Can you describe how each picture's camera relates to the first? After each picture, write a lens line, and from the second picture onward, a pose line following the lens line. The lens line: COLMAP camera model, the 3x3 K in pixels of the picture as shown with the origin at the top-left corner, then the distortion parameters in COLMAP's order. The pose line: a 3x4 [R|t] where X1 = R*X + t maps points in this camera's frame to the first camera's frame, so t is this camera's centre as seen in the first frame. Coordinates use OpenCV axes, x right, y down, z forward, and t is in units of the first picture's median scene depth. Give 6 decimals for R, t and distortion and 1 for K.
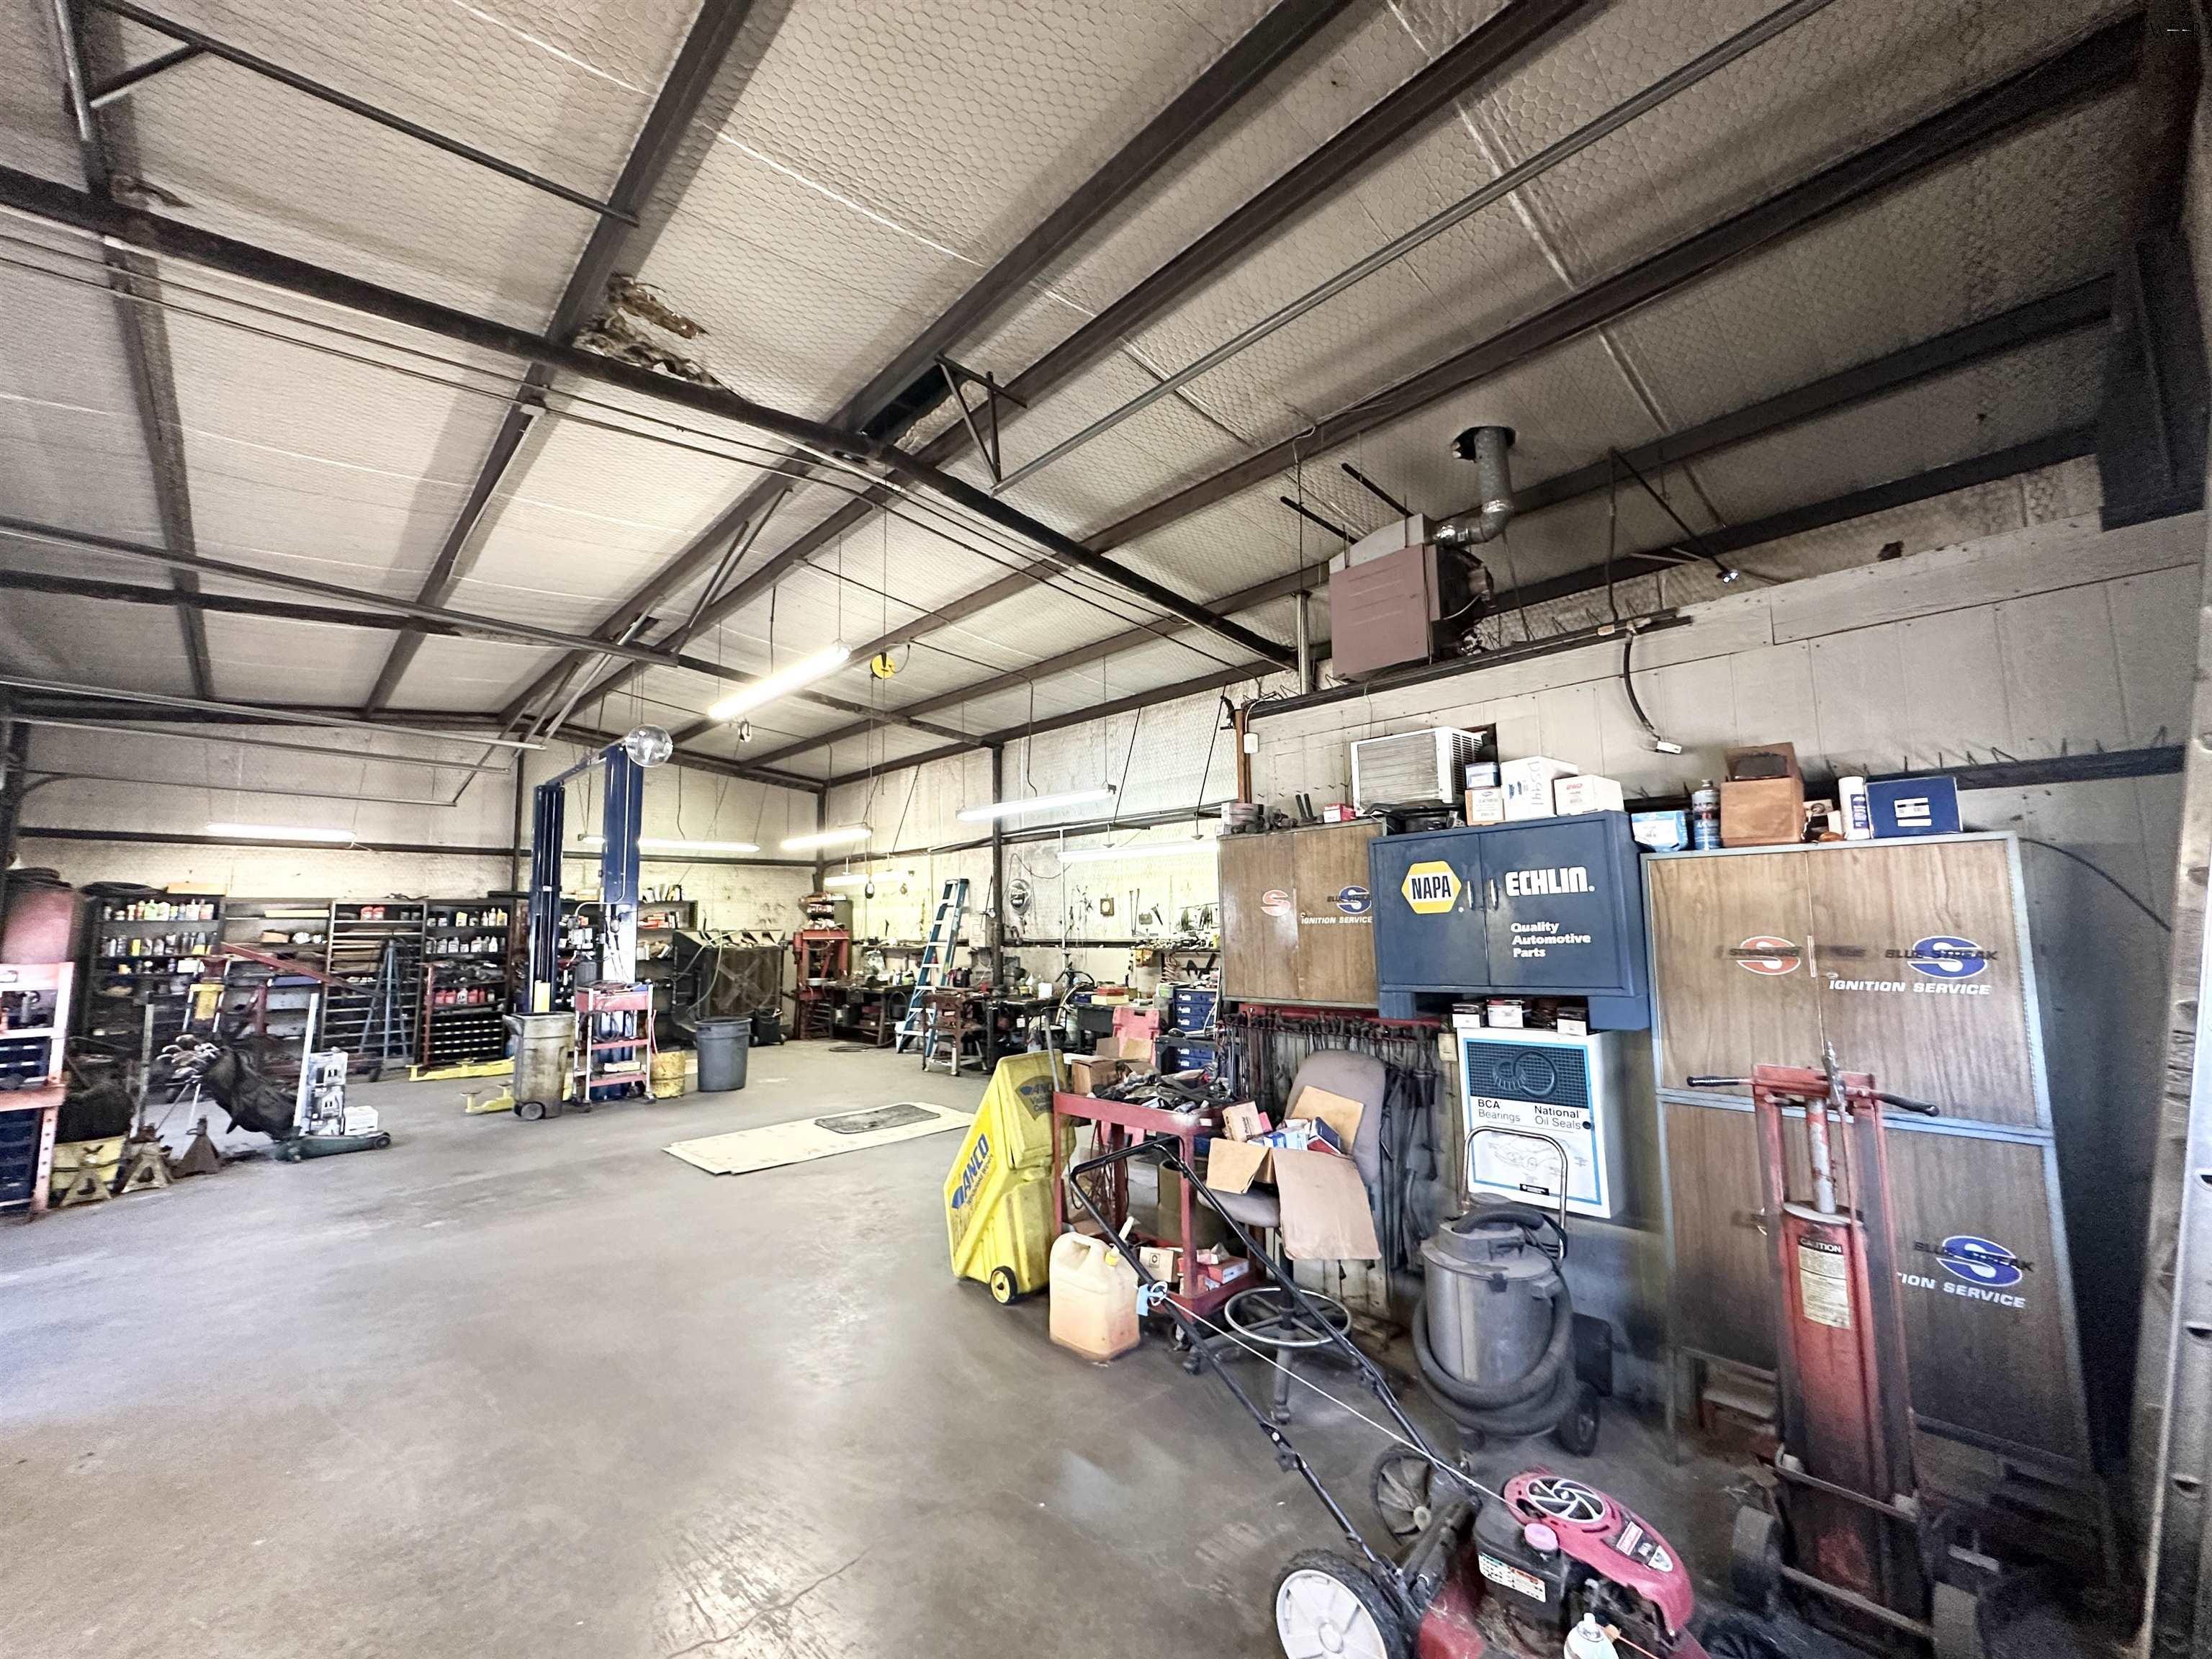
lens RADIAL K [[880.0, 0, 1104.0], [0, 880.0, 830.9], [0, 0, 1]] dist [-0.003000, 0.000928]
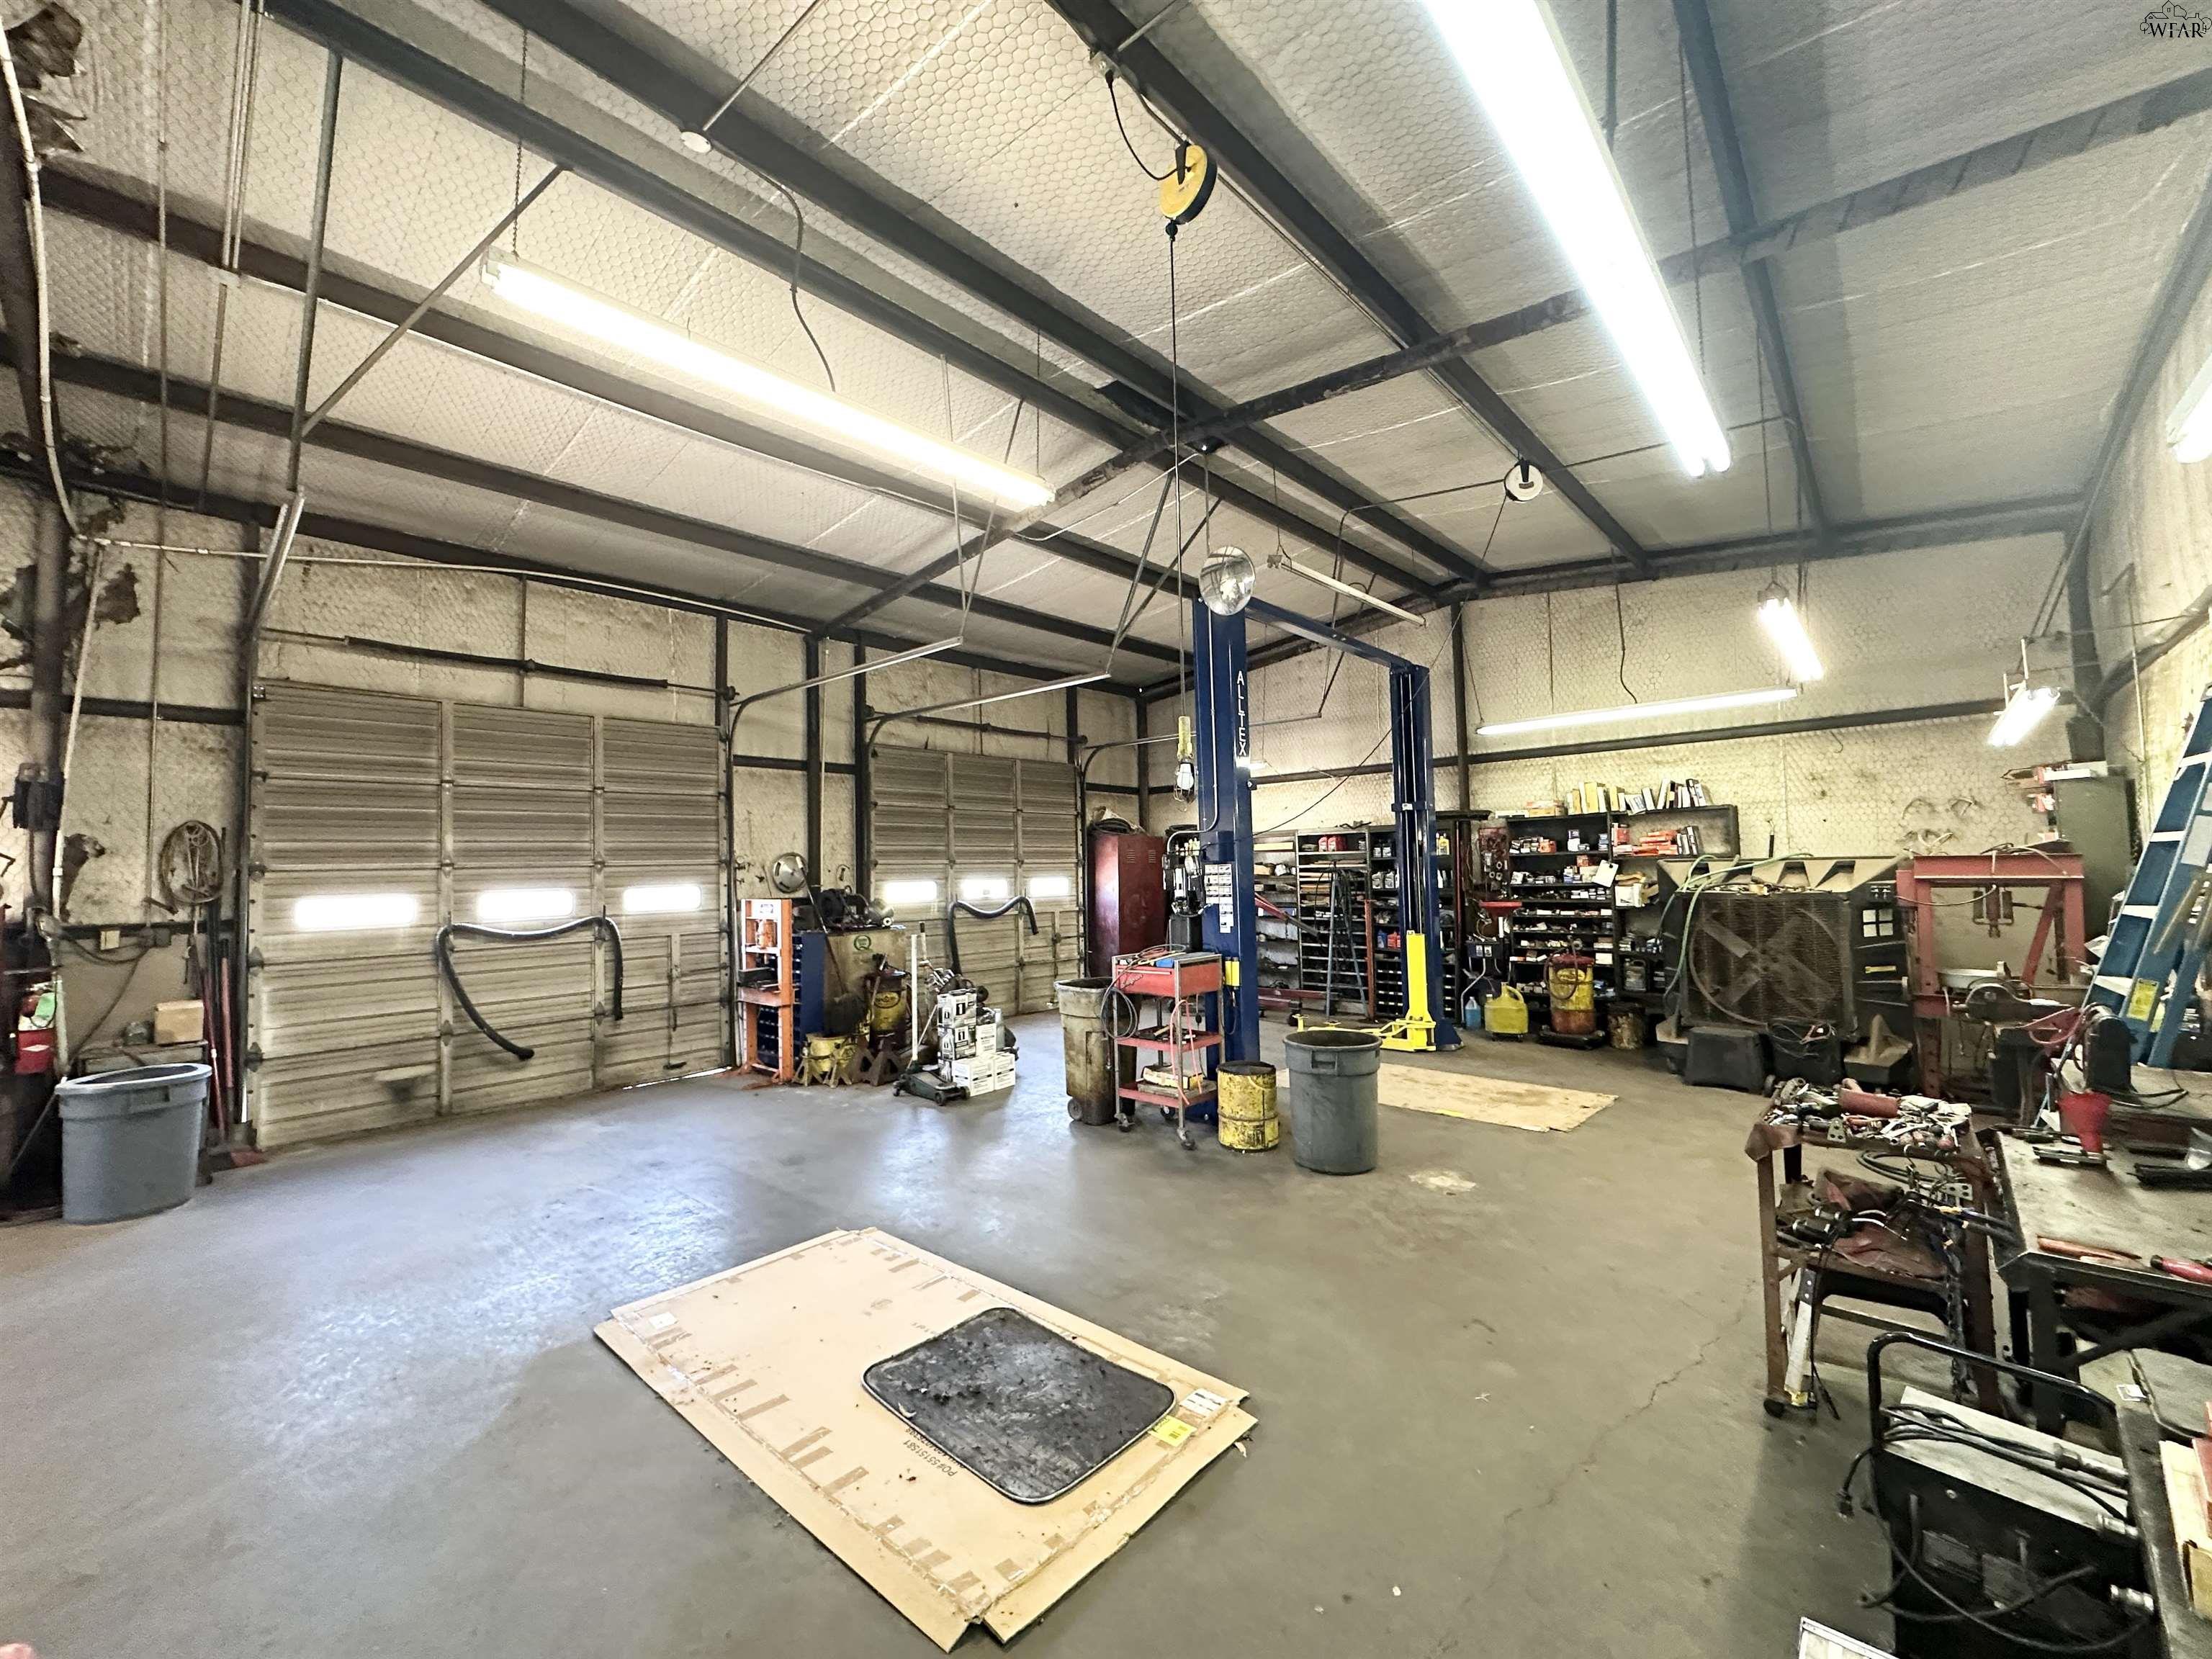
lens RADIAL K [[879.7, 0, 1104.6], [0, 879.7, 830.6], [0, 0, 1]] dist [-0.003501, 0.000670]
pose [[0.054861, -0.030947, -0.998014, 0.206907], [0.130319, 0.991192, -0.023572, 0.167042], [0.989953, -0.128767, 0.058411, 1.682833]]
